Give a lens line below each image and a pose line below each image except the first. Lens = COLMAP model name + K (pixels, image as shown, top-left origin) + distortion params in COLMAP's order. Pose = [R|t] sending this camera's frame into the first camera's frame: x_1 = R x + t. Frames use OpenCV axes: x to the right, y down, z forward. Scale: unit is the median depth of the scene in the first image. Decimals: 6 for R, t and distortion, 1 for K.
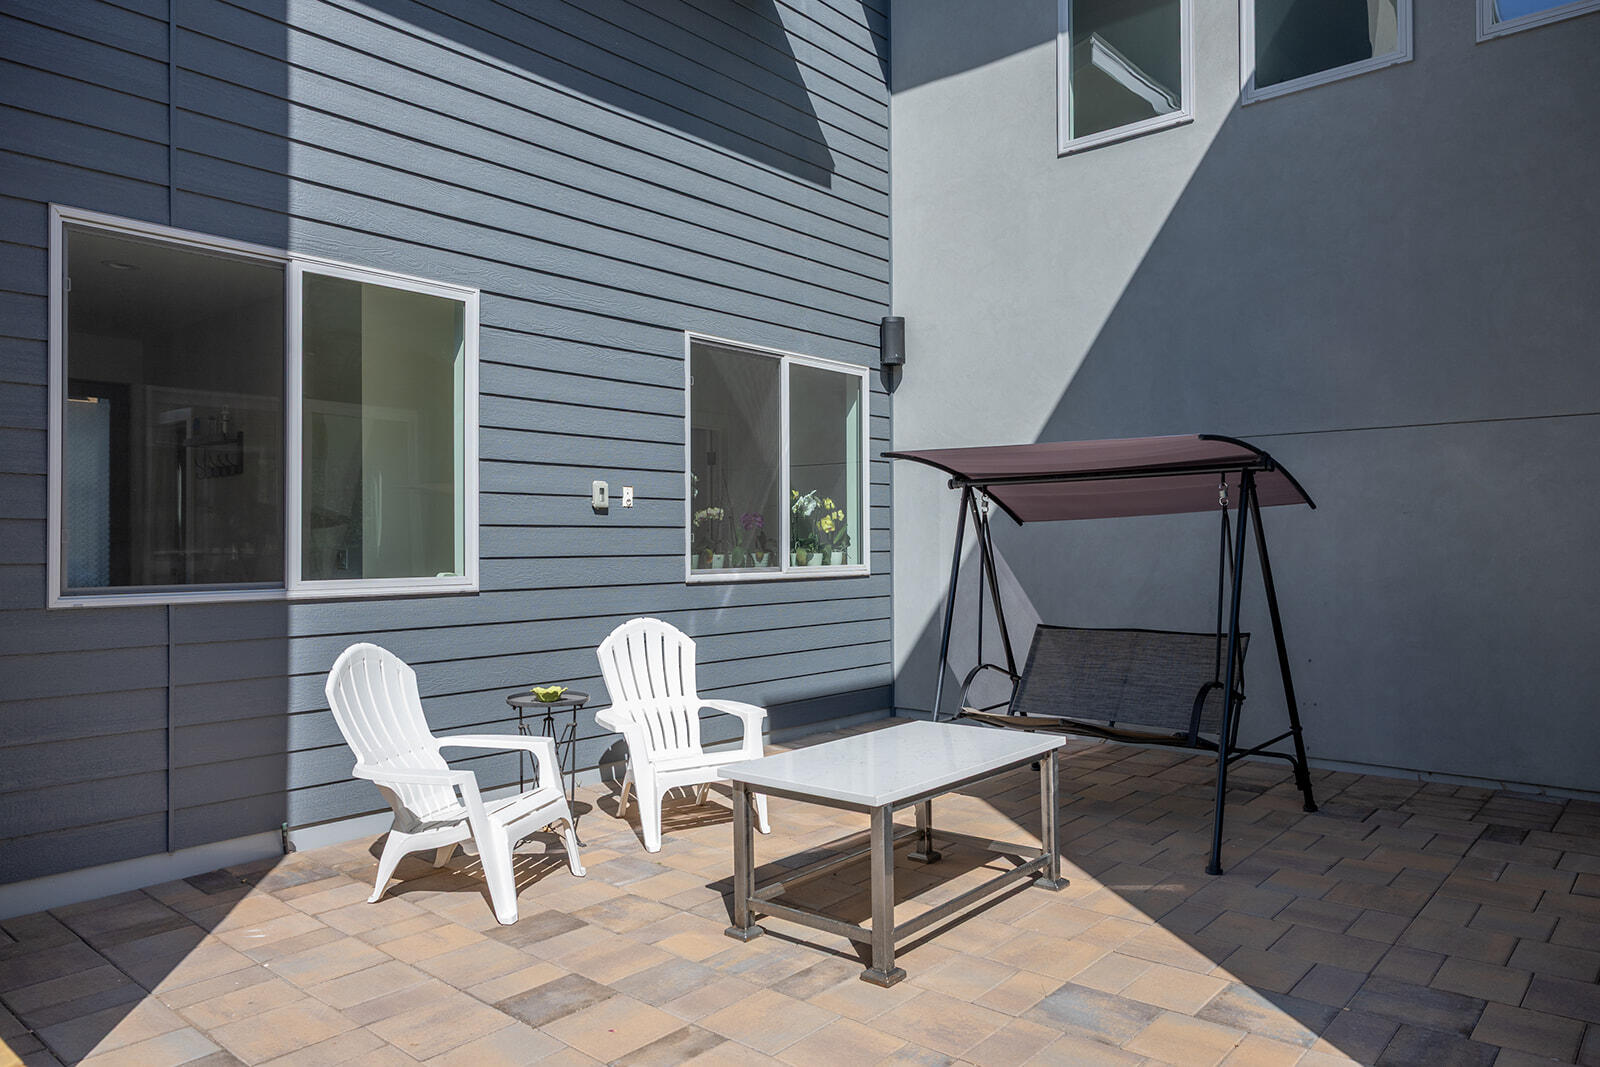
lens RADIAL K [[1073.0, 0, 800.0], [0, 1073.0, 533.5], [0, 0, 1]] dist [-0.004202, 0.002096]
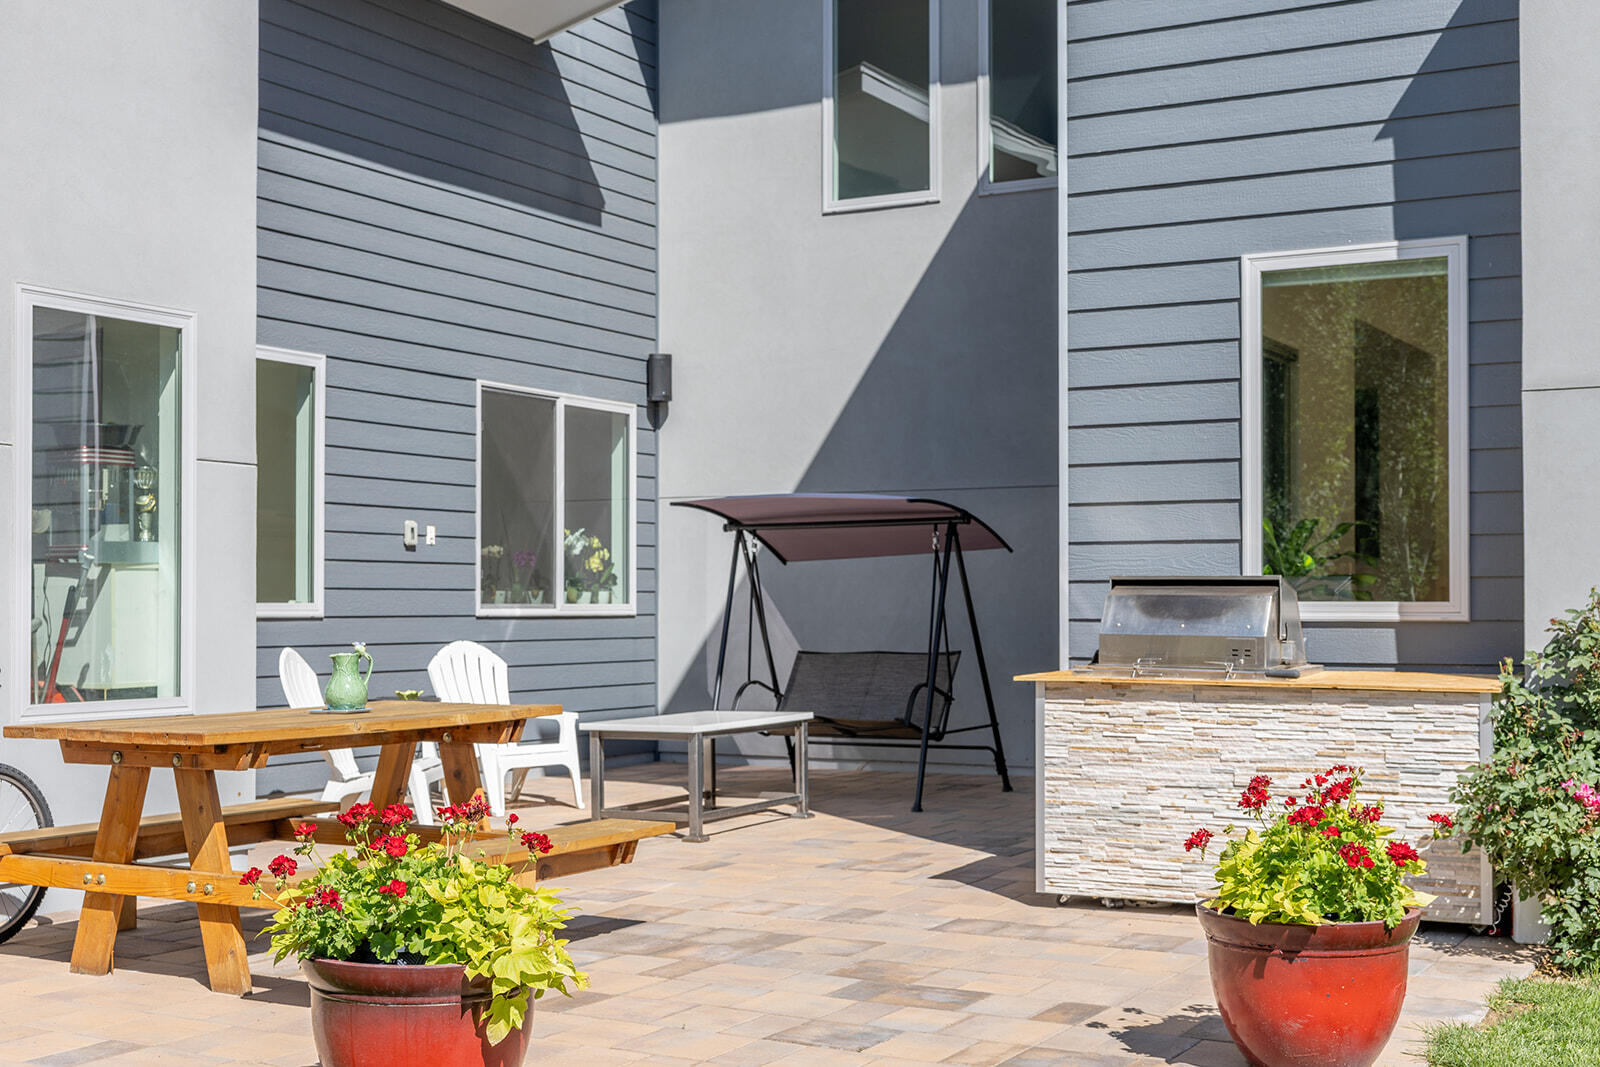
lens RADIAL K [[2019.7, 0, 800.0], [0, 2019.7, 533.5], [0, 0, 1]] dist [-0.001965, -0.003755]
pose [[0.979153, 0.011772, 0.202784, -0.179203], [-0.005871, 0.999542, -0.029679, 0.019455], [-0.203041, 0.027870, 0.978774, -0.927219]]
